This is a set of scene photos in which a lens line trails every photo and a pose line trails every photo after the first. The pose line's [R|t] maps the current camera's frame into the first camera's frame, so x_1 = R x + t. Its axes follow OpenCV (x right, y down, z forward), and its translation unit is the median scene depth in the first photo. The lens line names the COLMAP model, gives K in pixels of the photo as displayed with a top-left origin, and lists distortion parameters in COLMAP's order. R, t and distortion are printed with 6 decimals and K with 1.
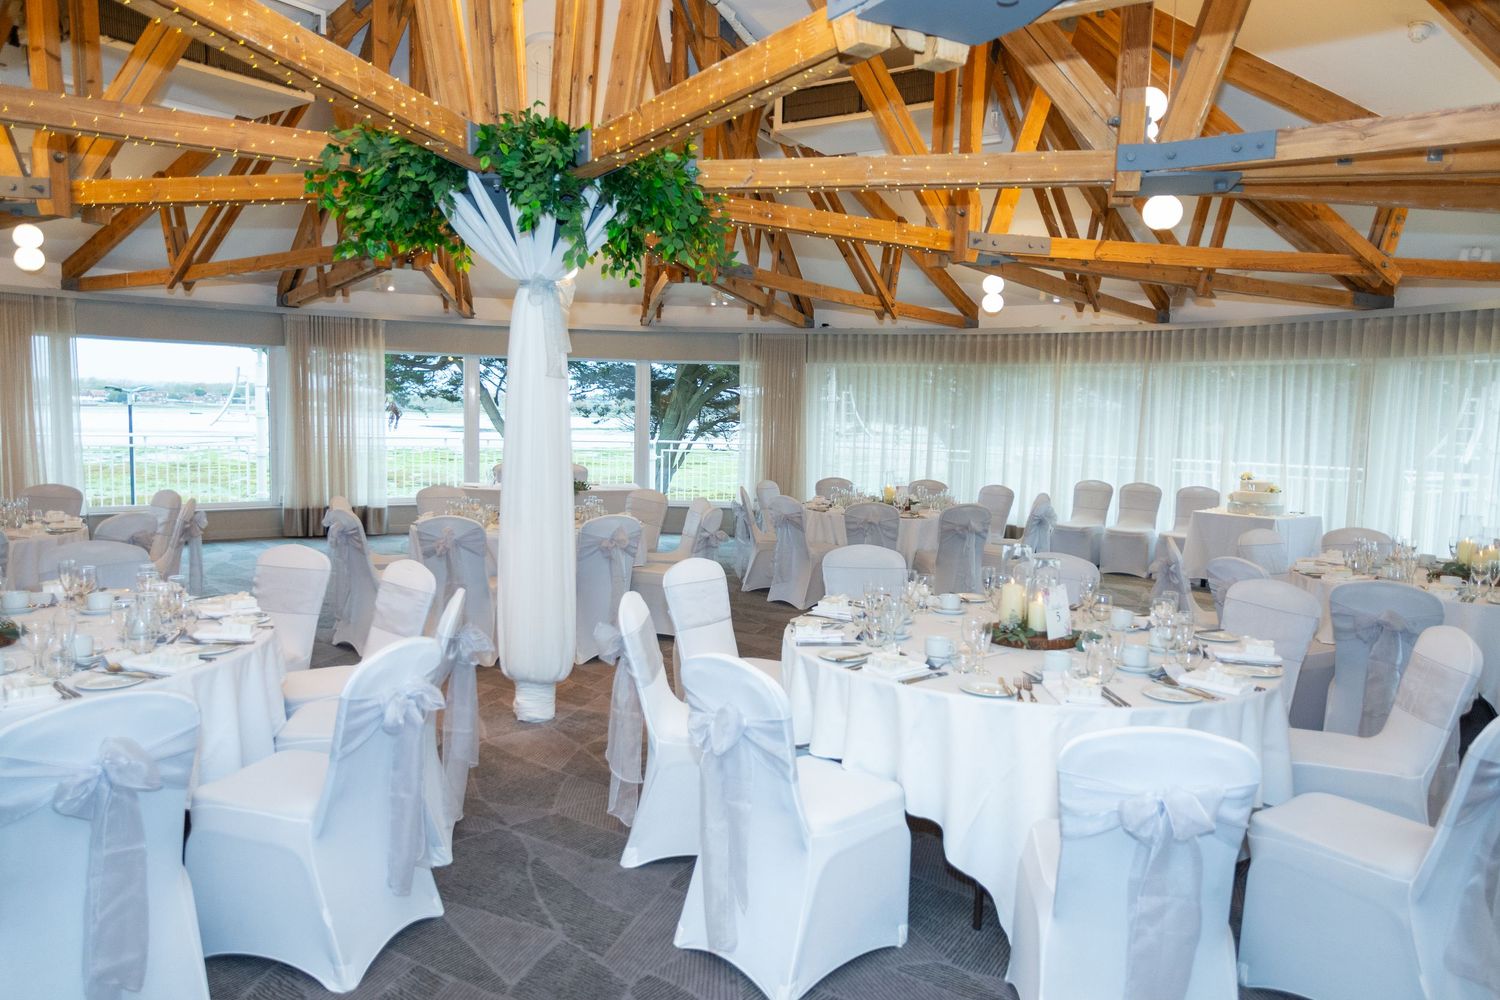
lens RADIAL K [[1058.4, 0, 750.0], [0, 1058.4, 500.0], [0, 0, 1]] dist [0.006282, 0.003112]
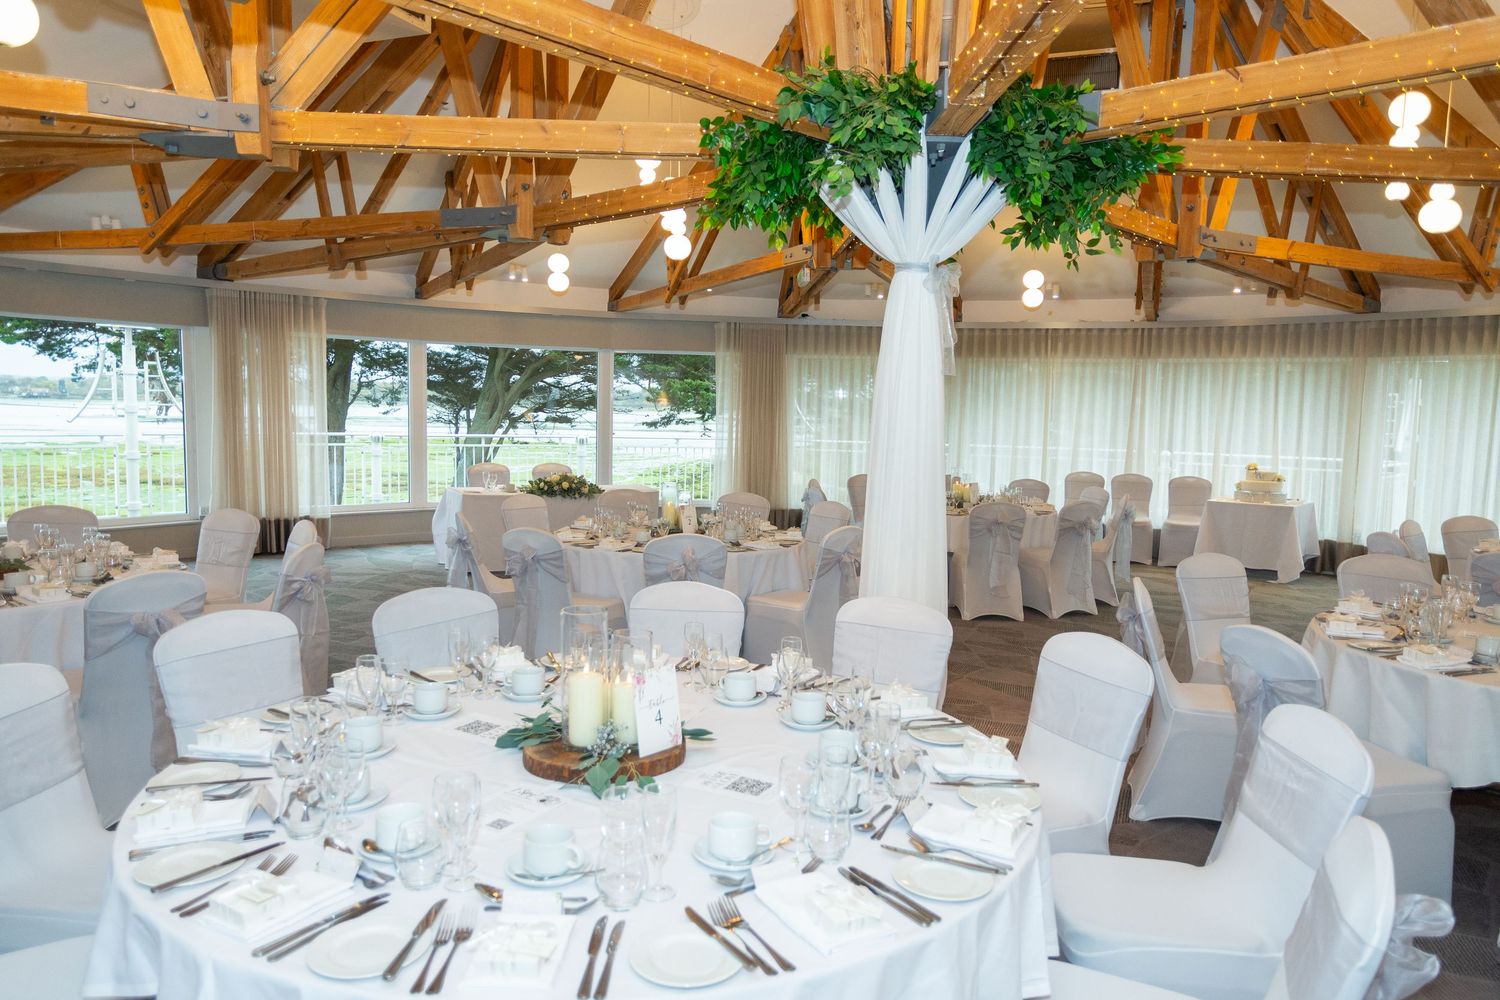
lens RADIAL K [[1058.4, 0, 750.0], [0, 1058.4, 500.0], [0, 0, 1]] dist [0.006282, 0.003112]
pose [[0.967605, -0.021934, 0.251513, -0.255946], [0.019258, 0.999729, 0.013096, -0.011950], [-0.251732, -0.007828, 0.967765, 0.086960]]
